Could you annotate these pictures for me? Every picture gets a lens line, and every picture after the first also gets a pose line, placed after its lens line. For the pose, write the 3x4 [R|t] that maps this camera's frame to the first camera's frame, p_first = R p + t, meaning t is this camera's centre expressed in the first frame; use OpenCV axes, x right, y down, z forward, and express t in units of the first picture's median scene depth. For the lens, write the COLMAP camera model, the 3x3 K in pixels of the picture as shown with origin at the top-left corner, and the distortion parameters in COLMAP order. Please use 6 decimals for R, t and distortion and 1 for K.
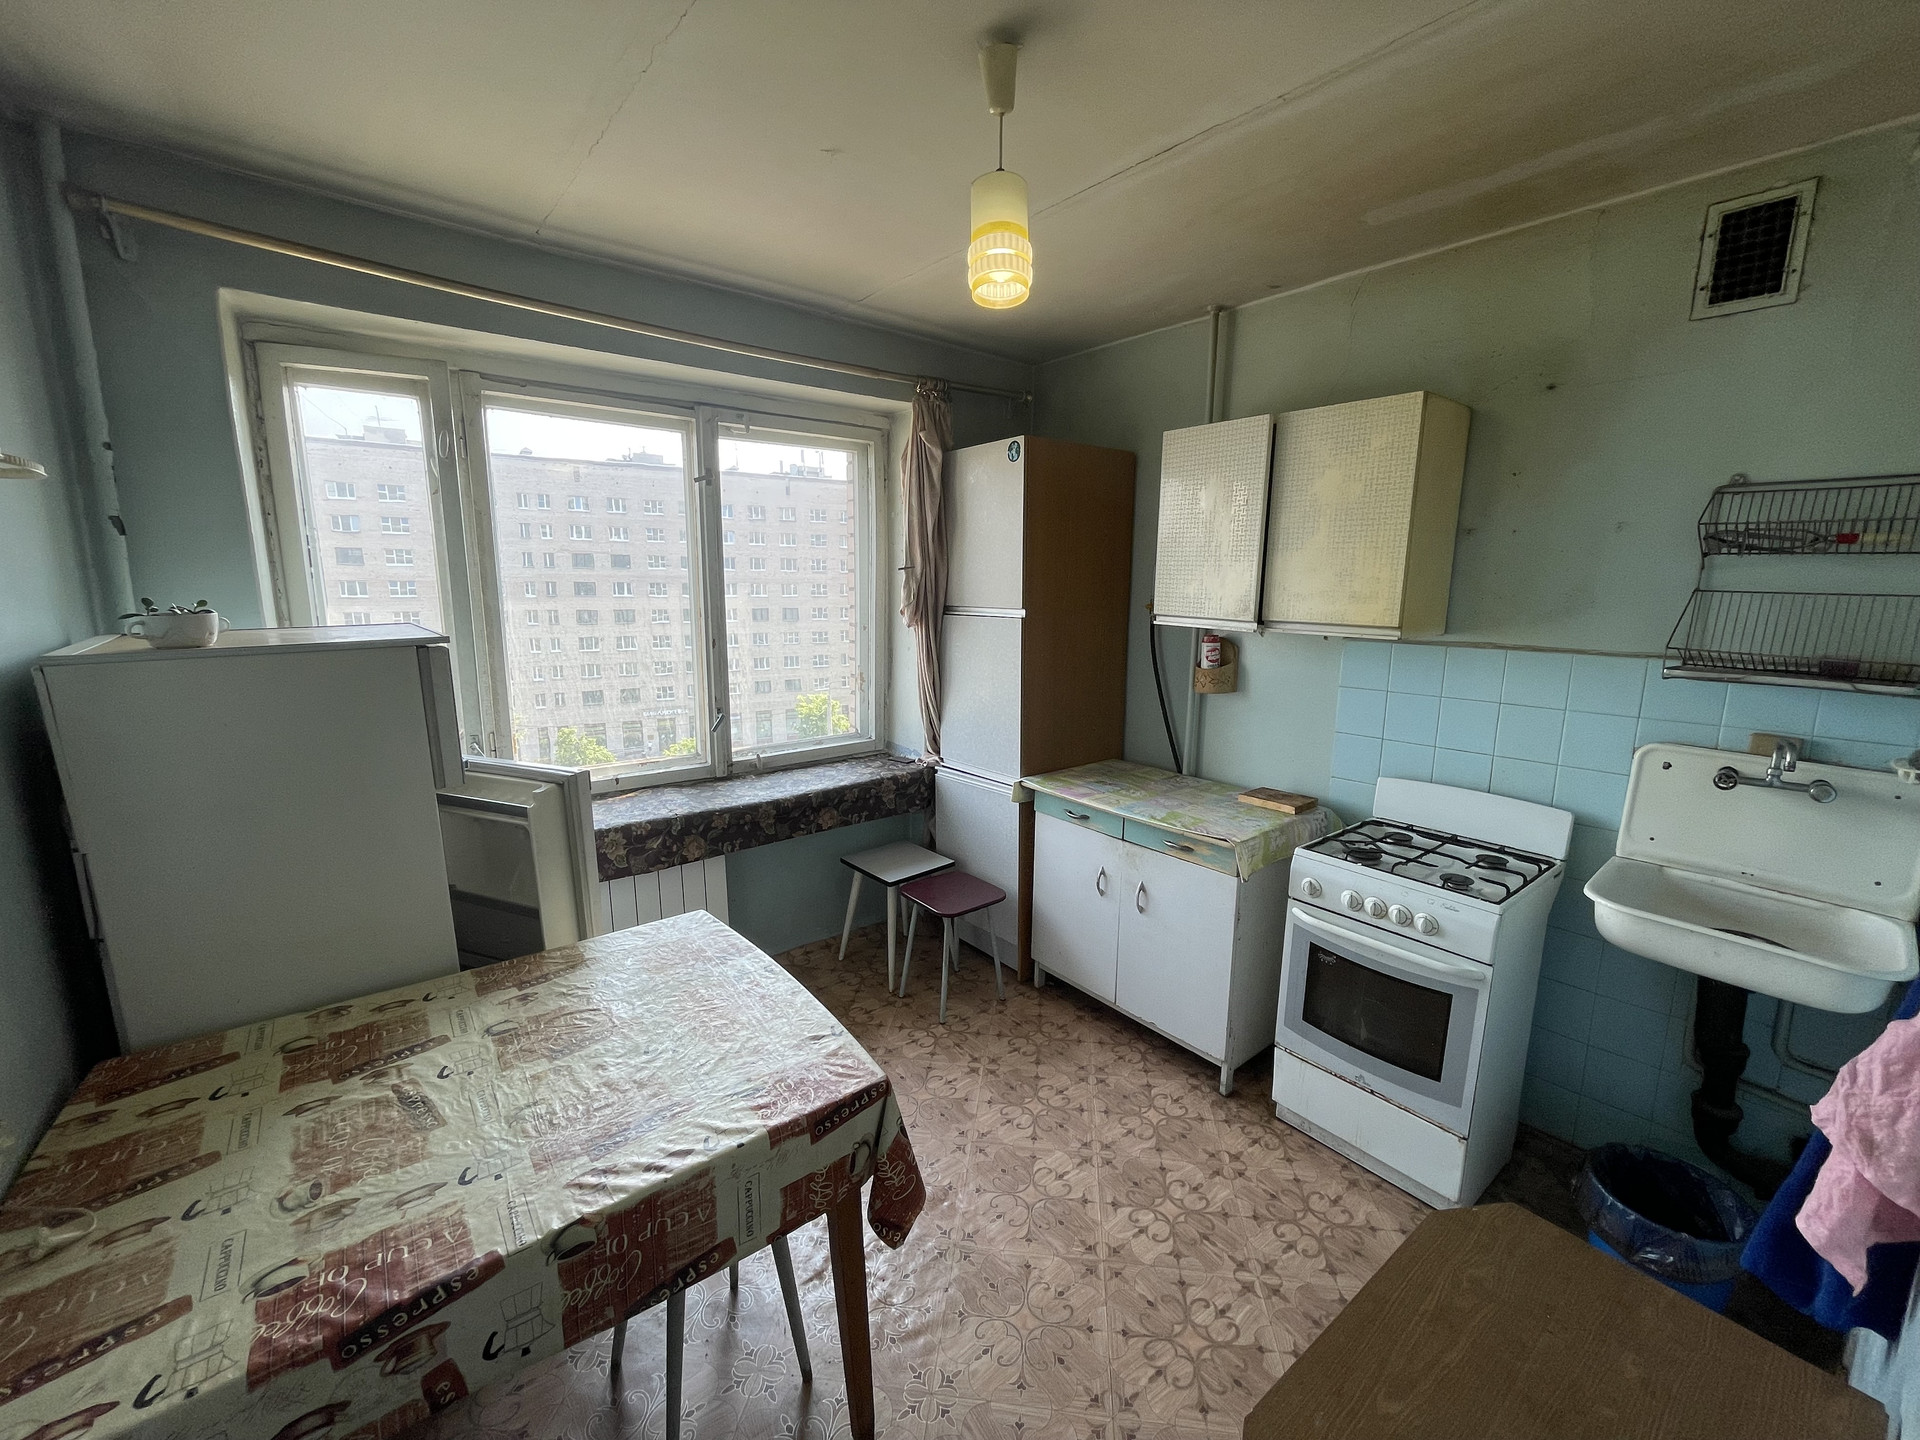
lens RADIAL K [[772.5, 0, 964.8], [0, 772.5, 722.9], [0, 0, 1]] dist [-0.002899, -0.000944]
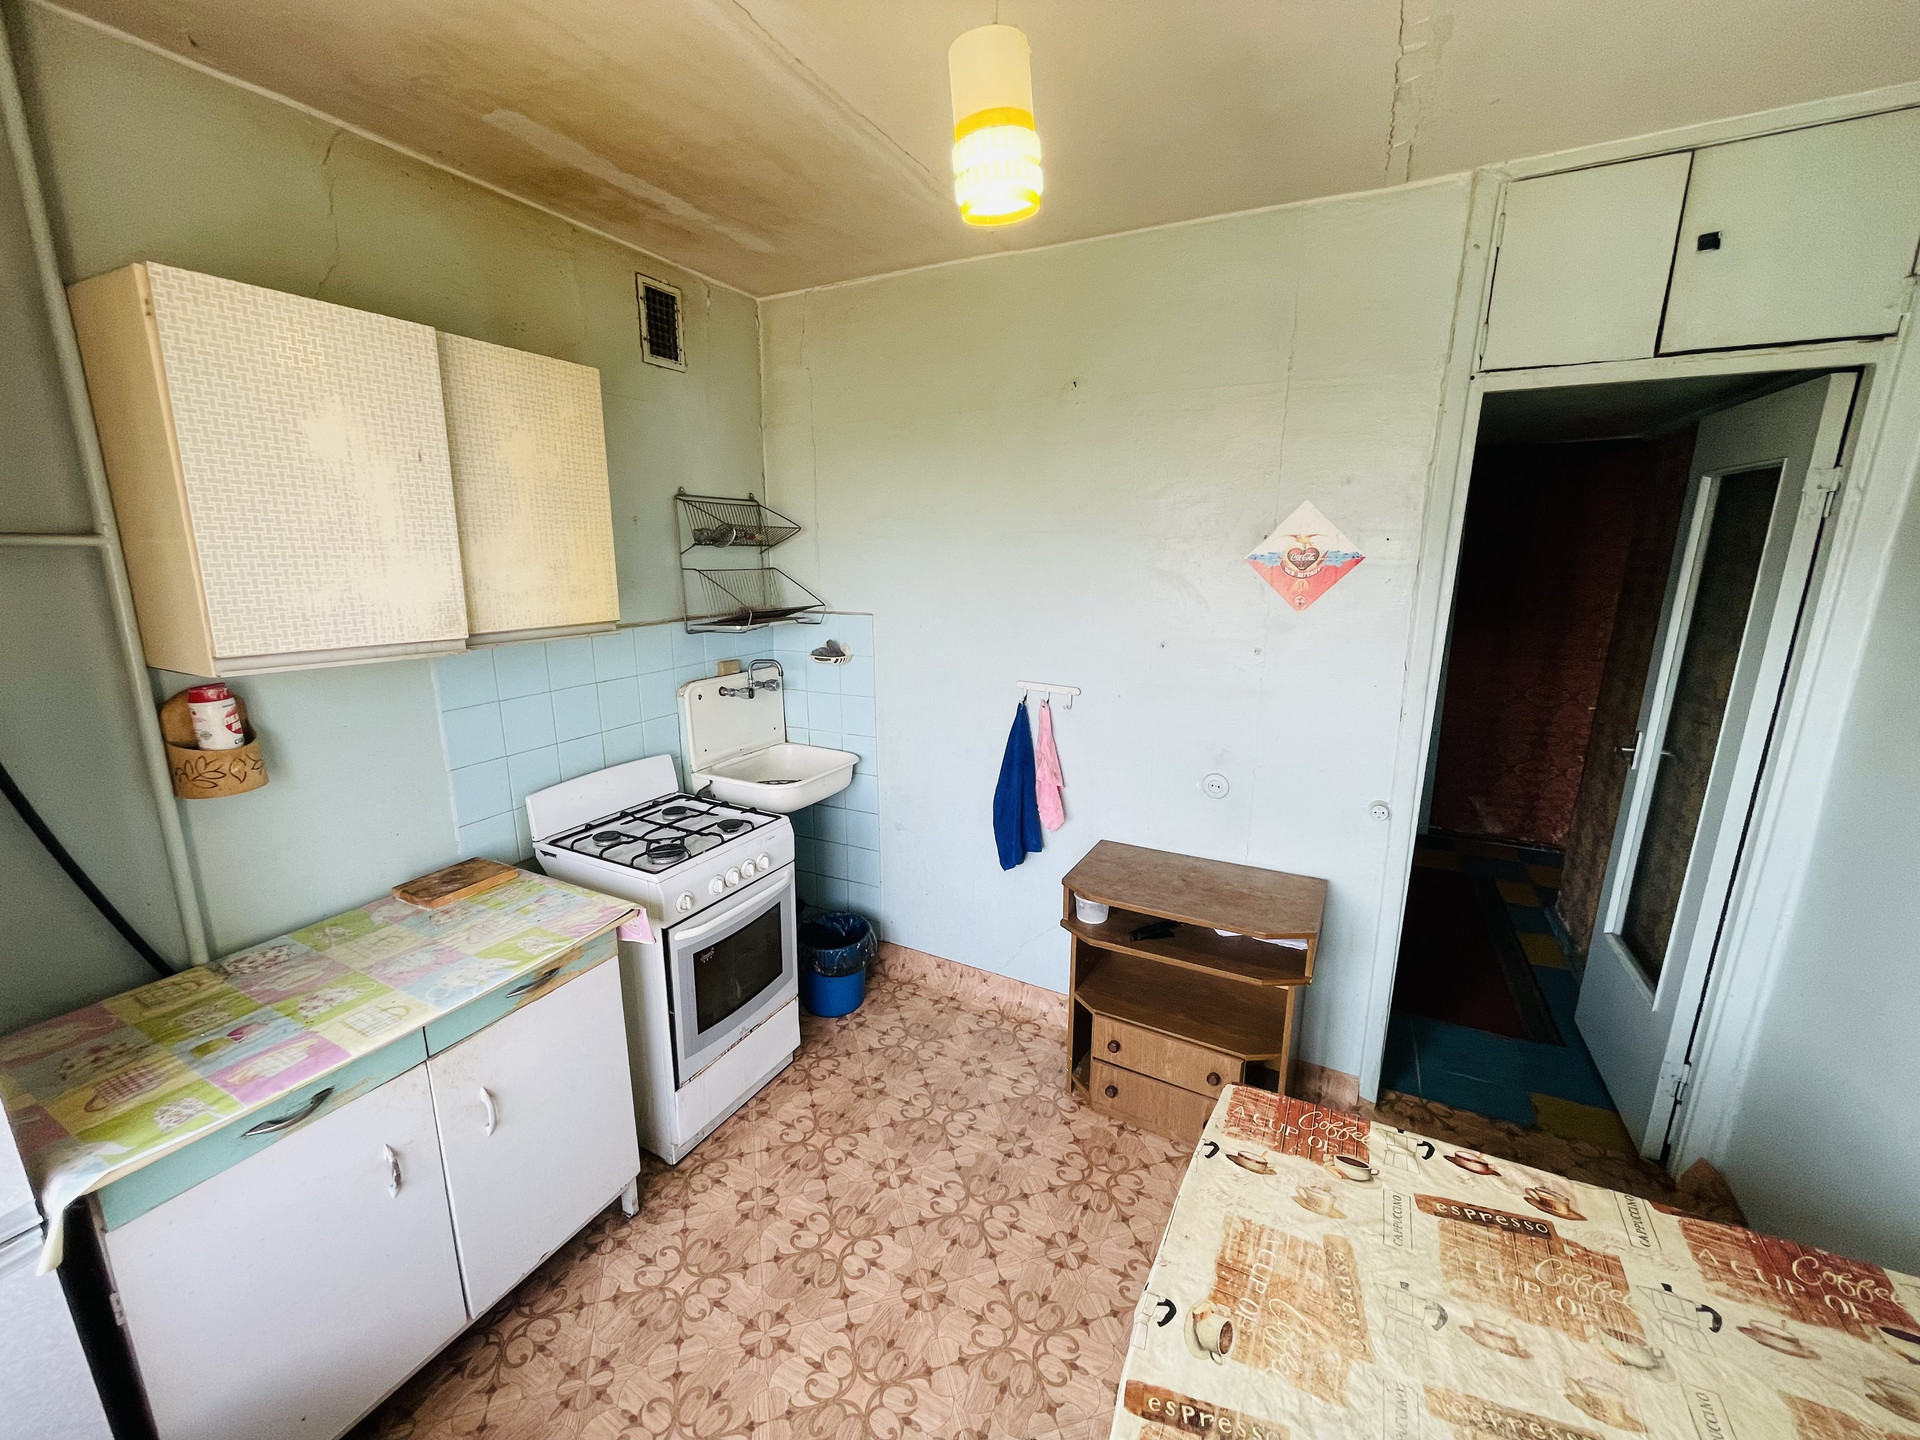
lens RADIAL K [[772.5, 0, 963.3], [0, 772.5, 721.5], [0, 0, 1]] dist [-0.002899, -0.000944]
pose [[-0.402967, -0.214337, 0.889762, -0.510643], [0.158759, 0.941081, 0.298599, -0.235754], [-0.901340, 0.261583, -0.345197, 1.031231]]
